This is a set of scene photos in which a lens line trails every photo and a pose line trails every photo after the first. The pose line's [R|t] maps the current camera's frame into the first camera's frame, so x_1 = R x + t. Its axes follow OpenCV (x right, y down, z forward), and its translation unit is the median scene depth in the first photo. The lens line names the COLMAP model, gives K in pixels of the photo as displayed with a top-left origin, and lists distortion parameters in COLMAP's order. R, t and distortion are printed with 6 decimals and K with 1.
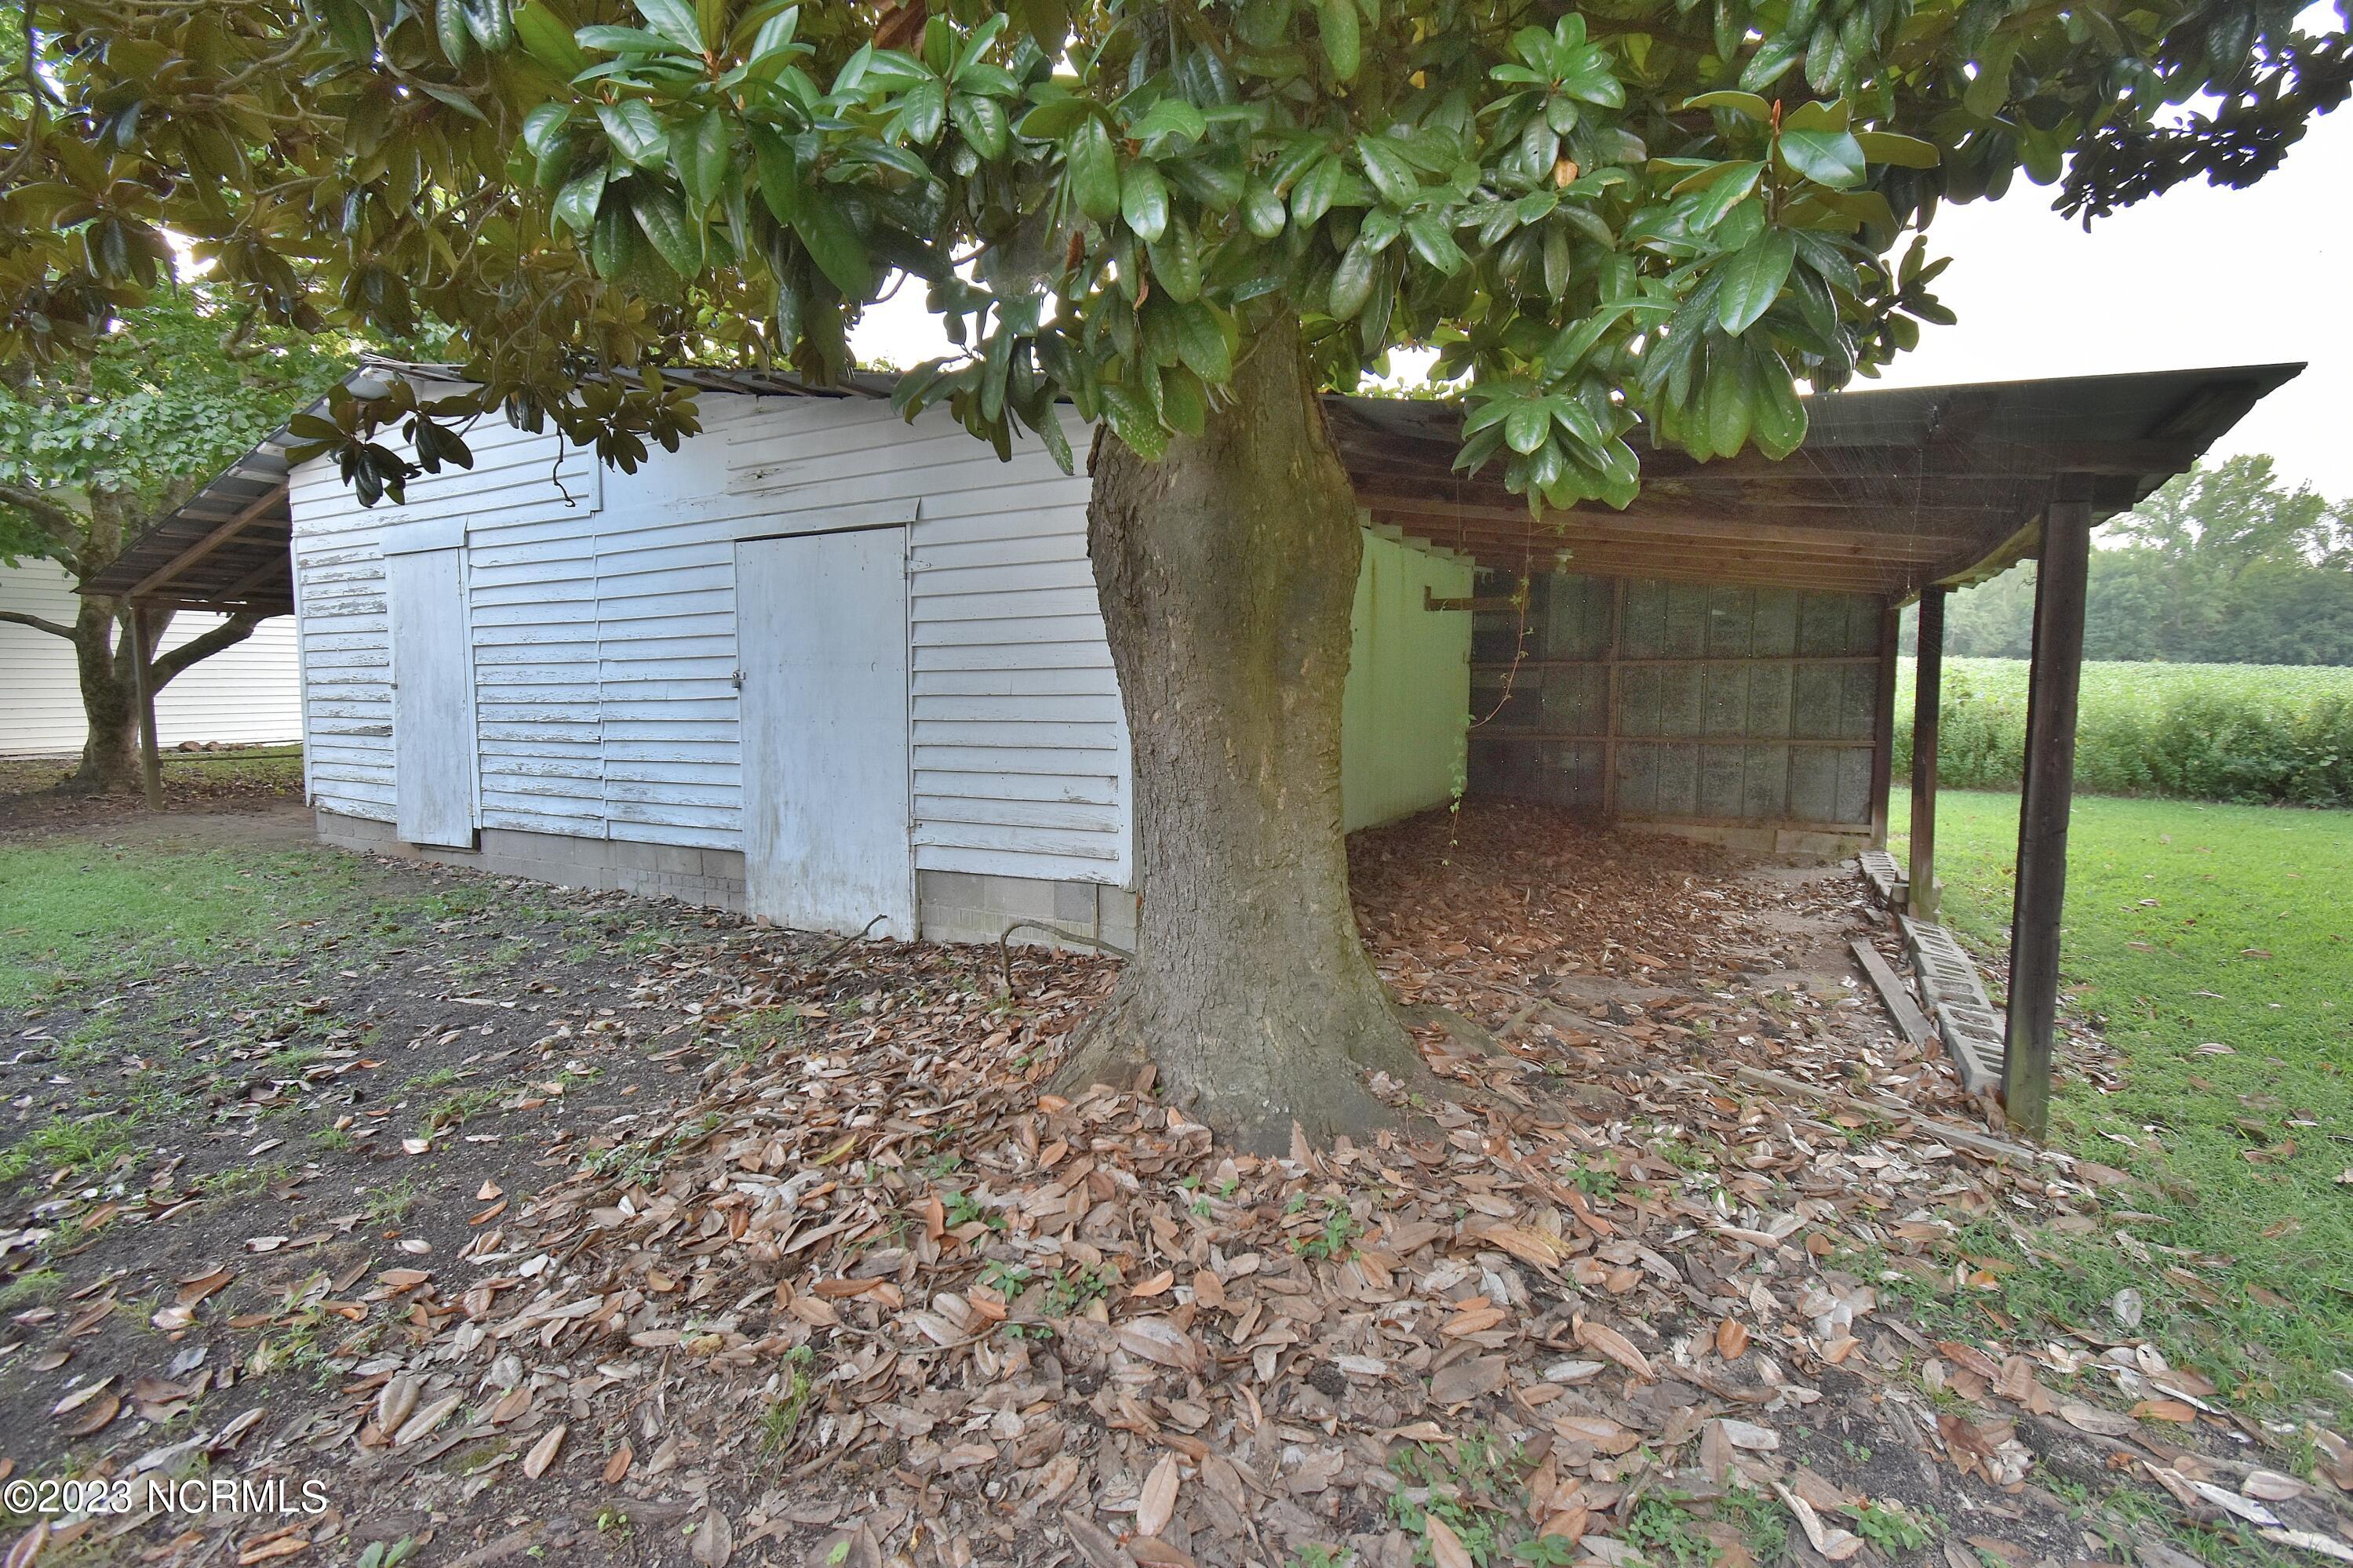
lens RADIAL K [[1028.0, 0, 1191.9], [0, 1028.0, 770.3], [0, 0, 1]] dist [0.004700, -0.002909]
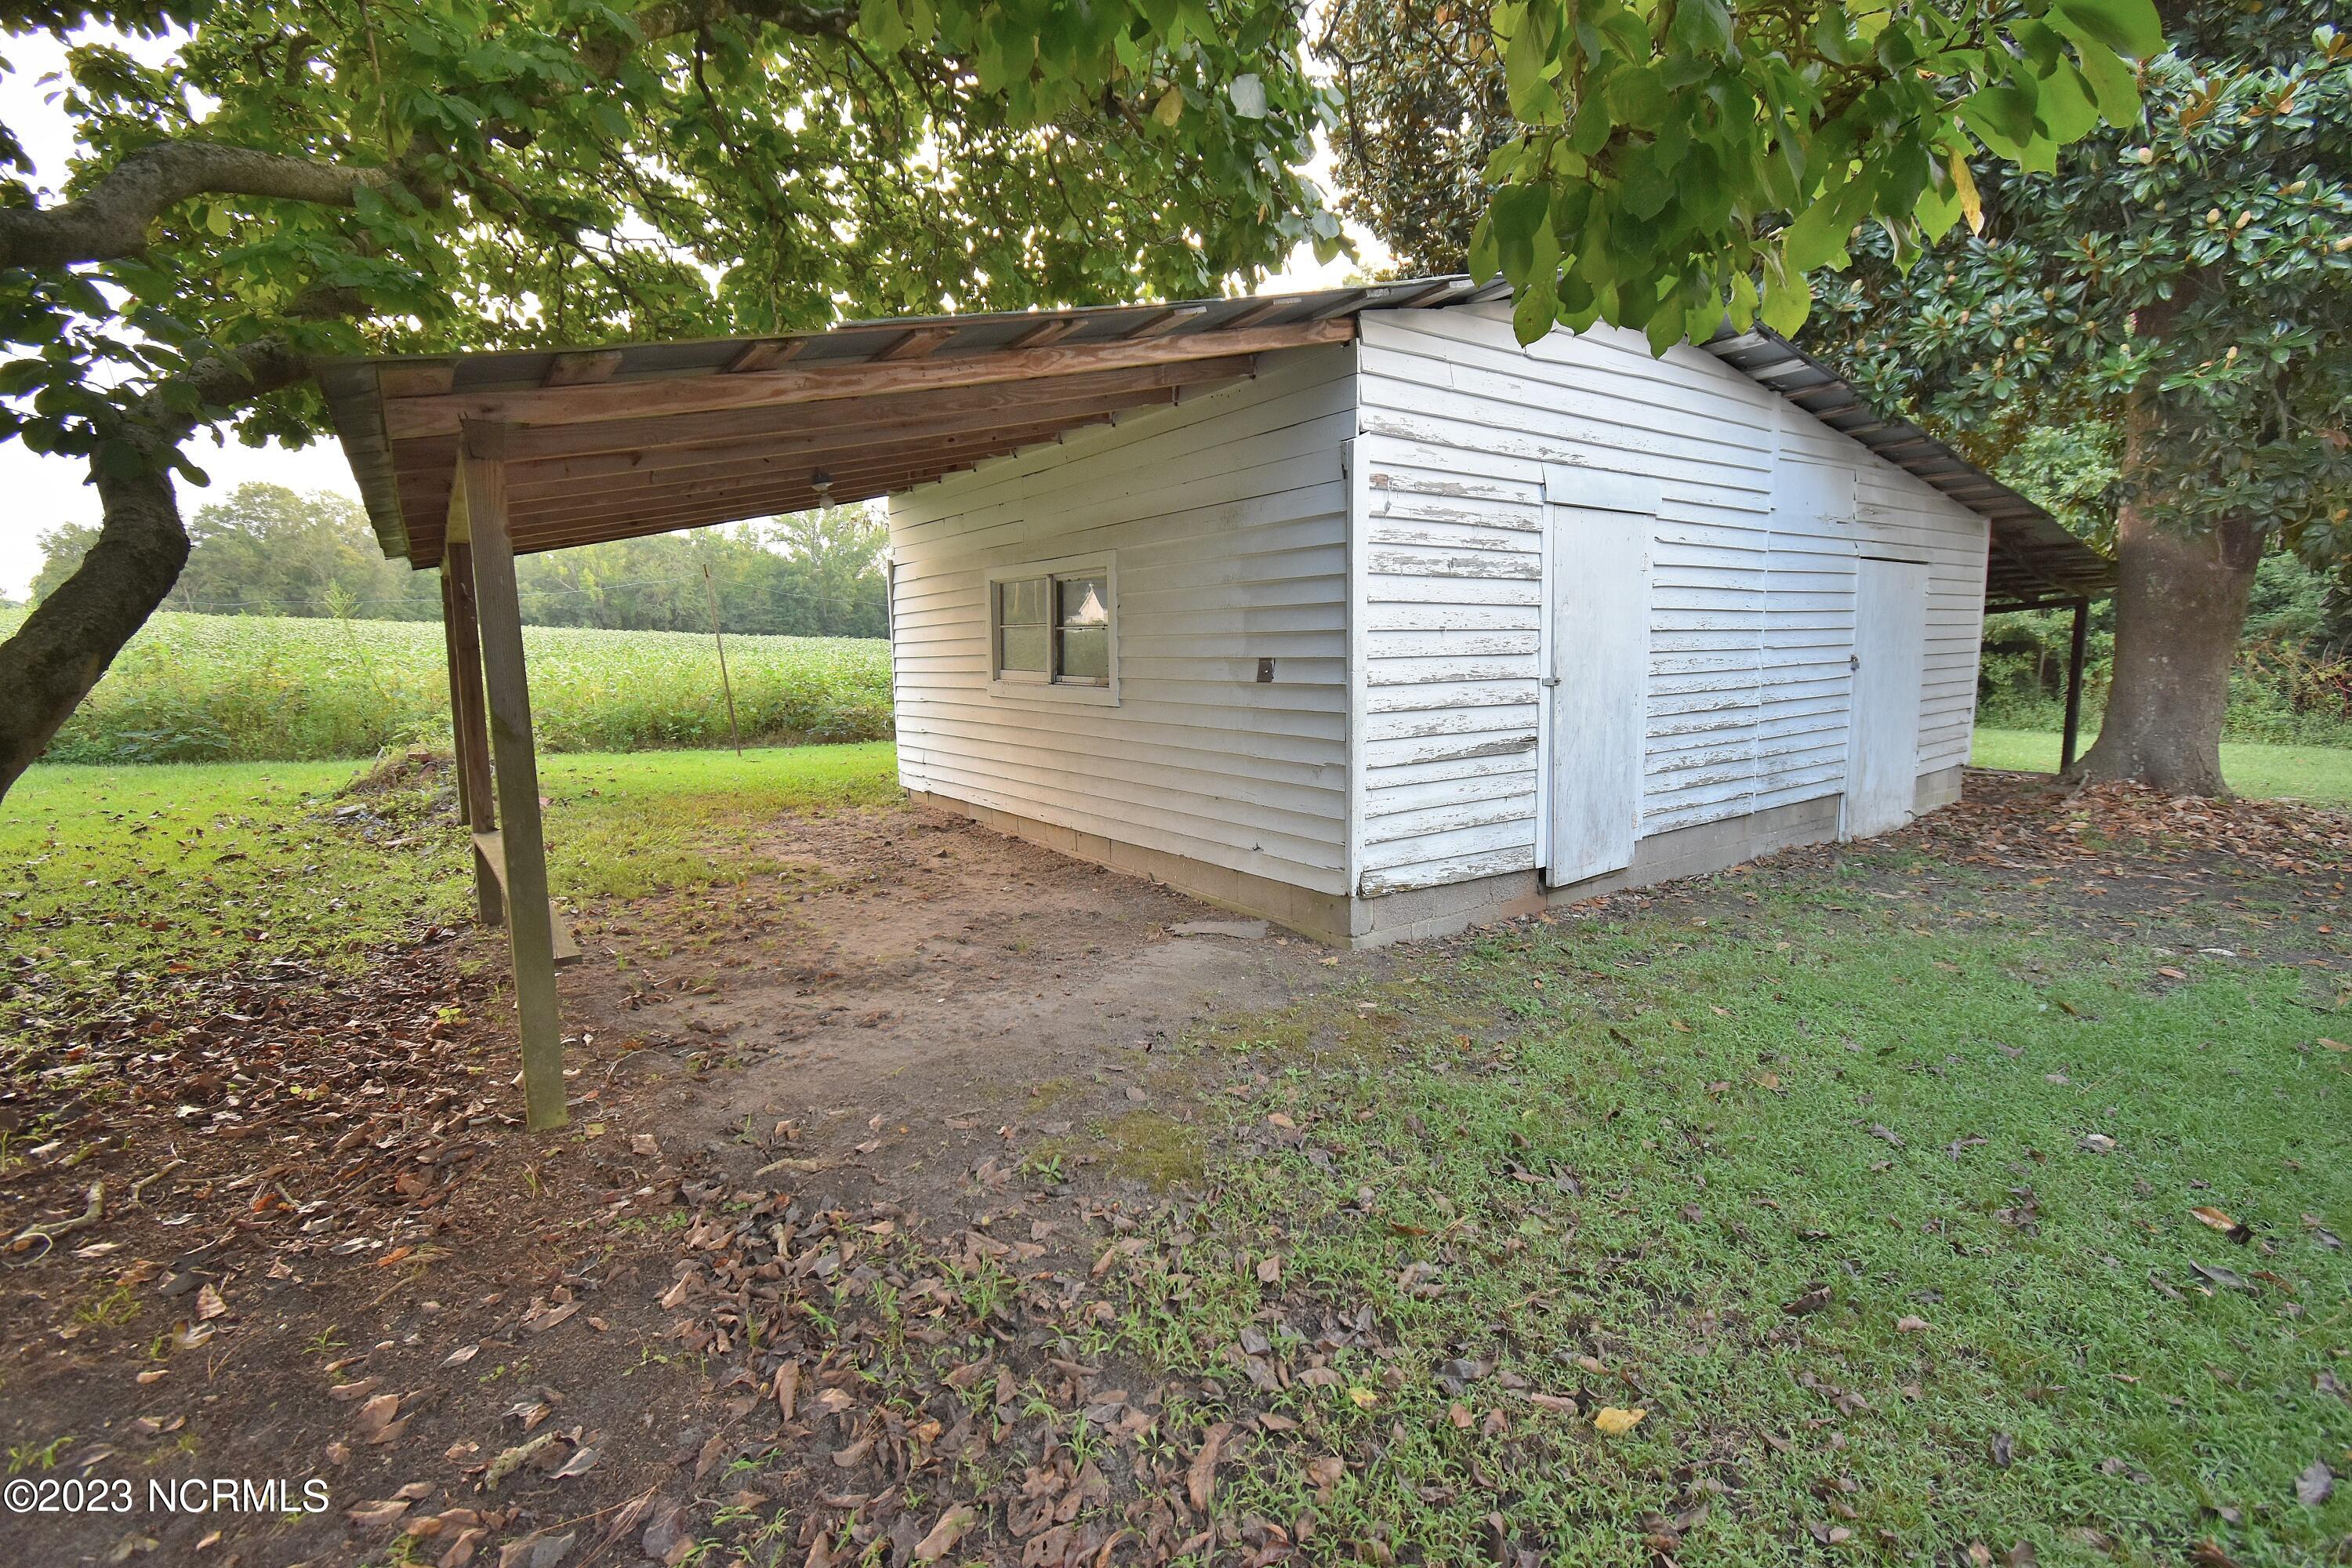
lens RADIAL K [[1027.7, 0, 1175.1], [0, 1027.7, 777.6], [0, 0, 1]] dist [0.004700, -0.002909]
pose [[0.453935, -0.115034, 0.883578, -1.814727], [0.086431, 0.992640, 0.084829, -0.115446], [-0.886833, 0.037862, 0.460536, 1.048332]]
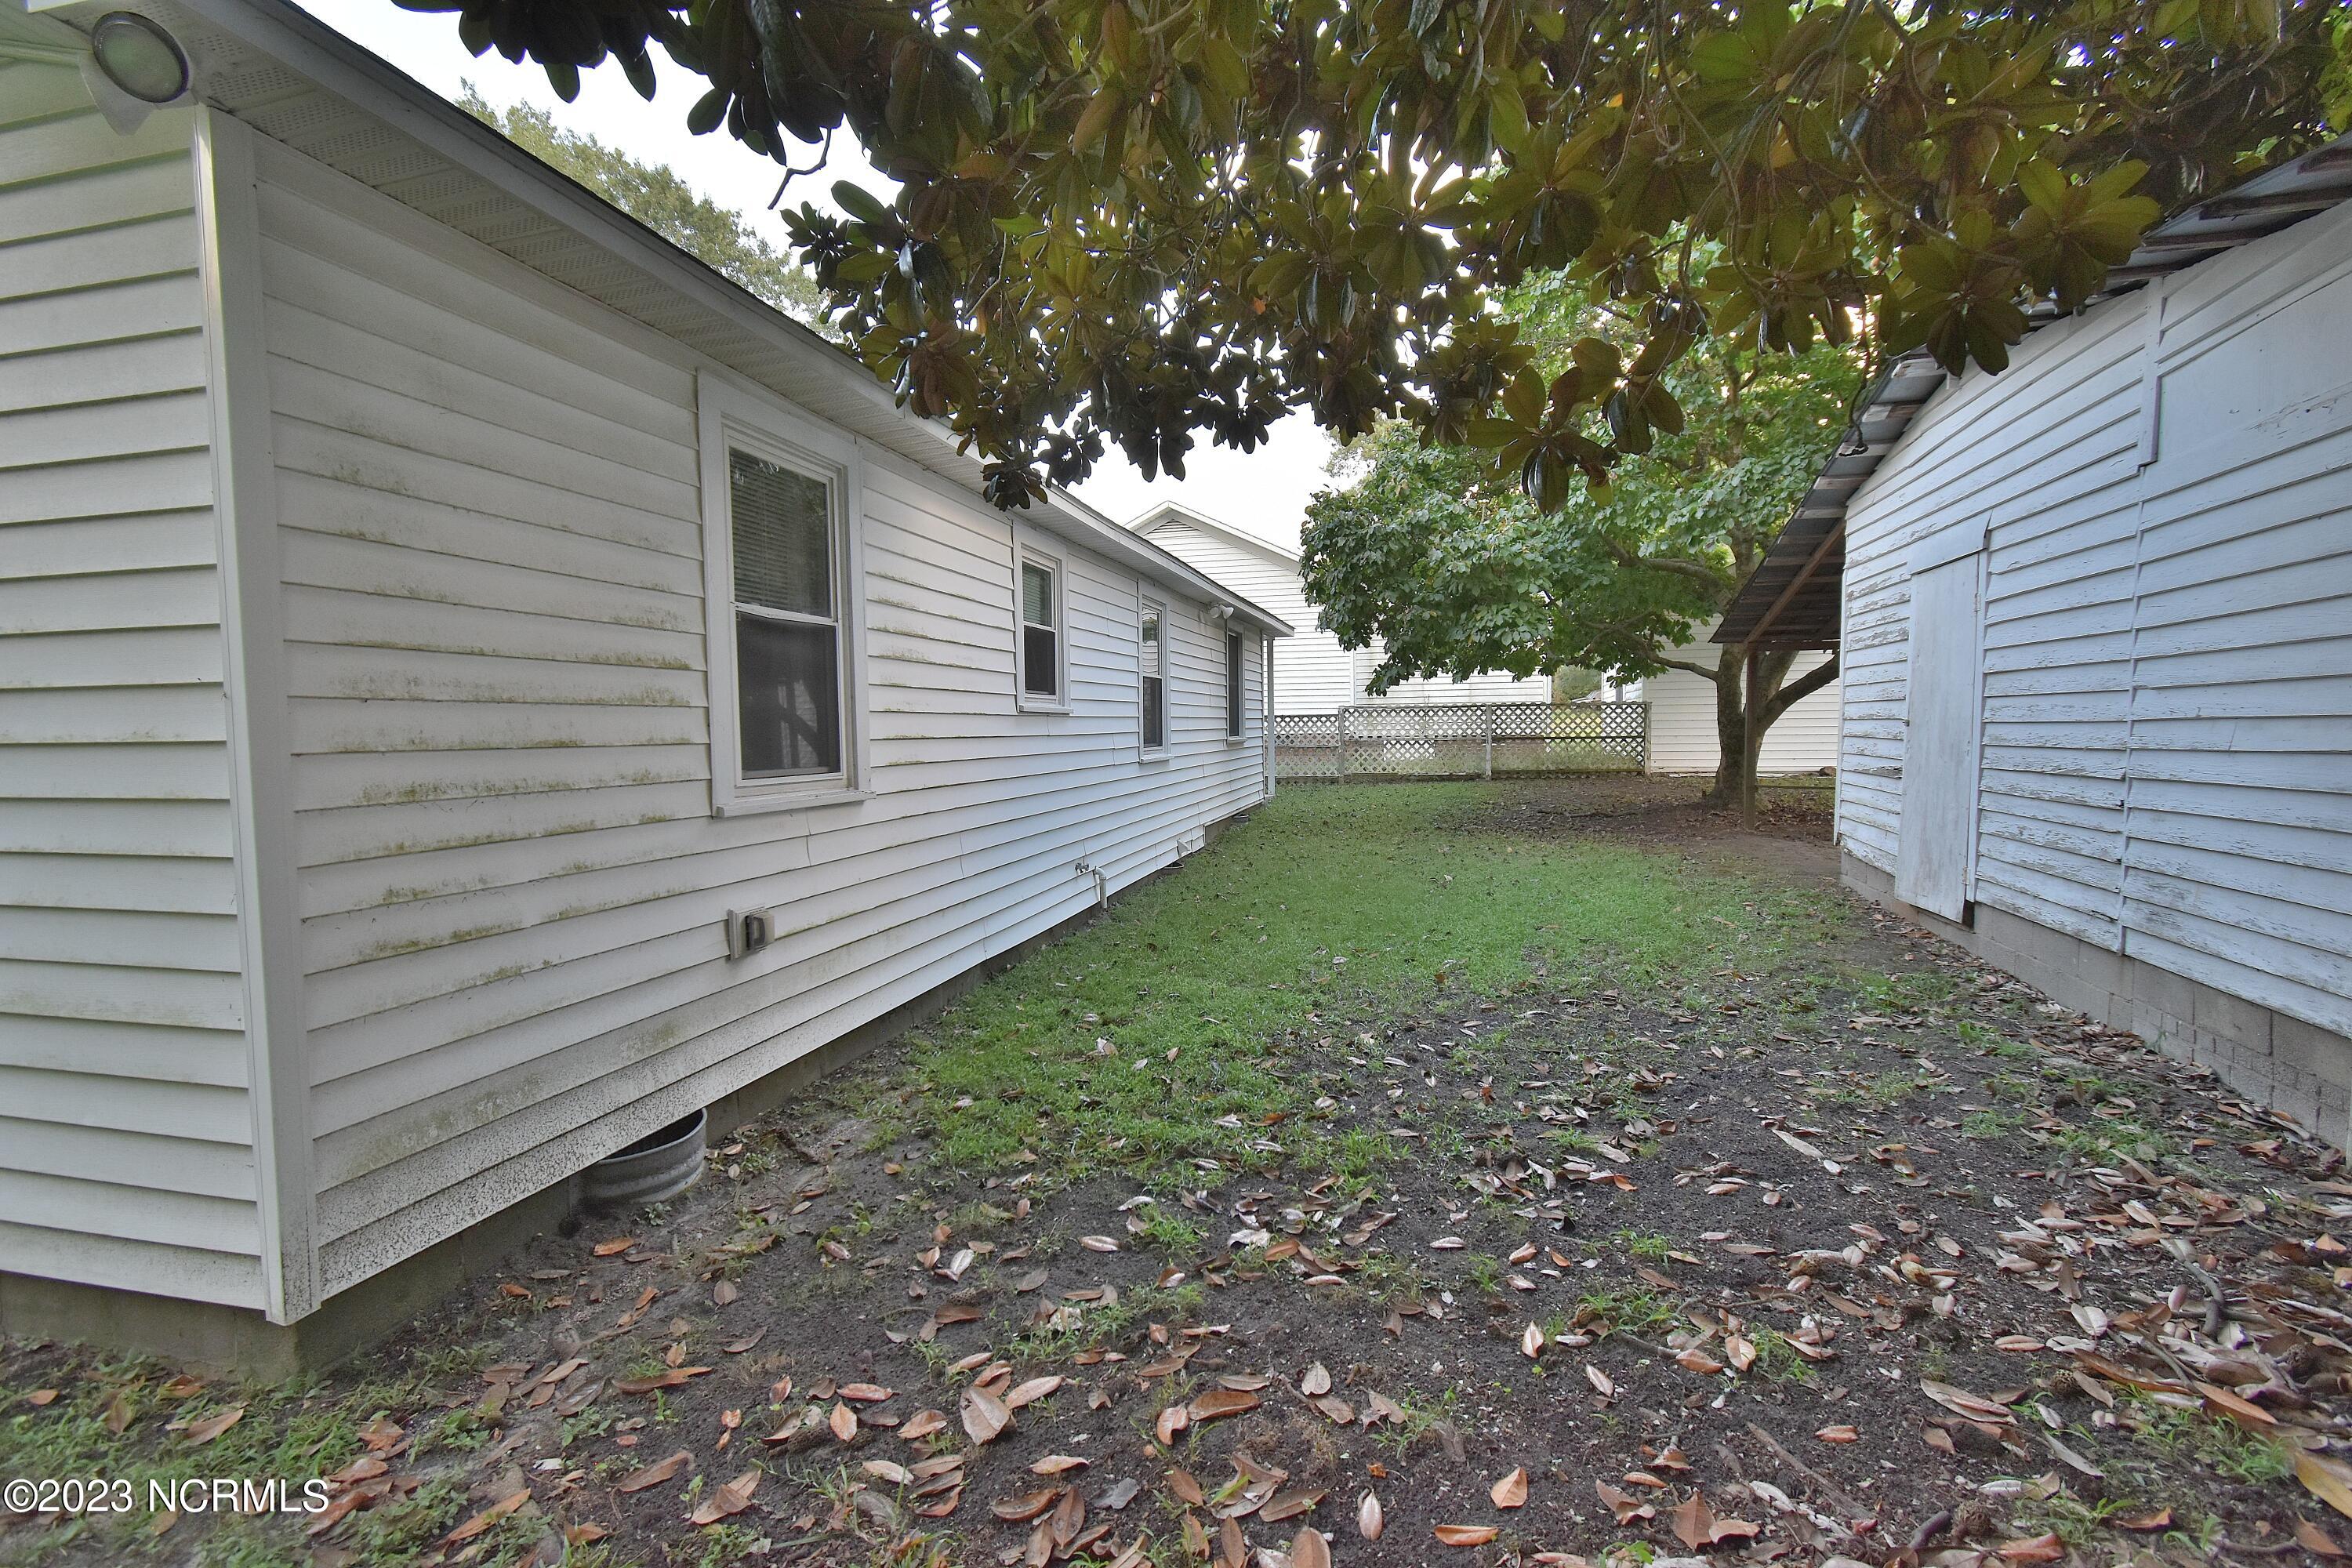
lens RADIAL K [[1027.7, 0, 1192.4], [0, 1027.7, 772.6], [0, 0, 1]] dist [0.004700, -0.002909]
pose [[0.193545, 0.050011, -0.979816, -0.033860], [-0.072650, 0.996689, 0.036522, -0.031619], [0.978398, 0.064115, 0.196537, 0.270882]]
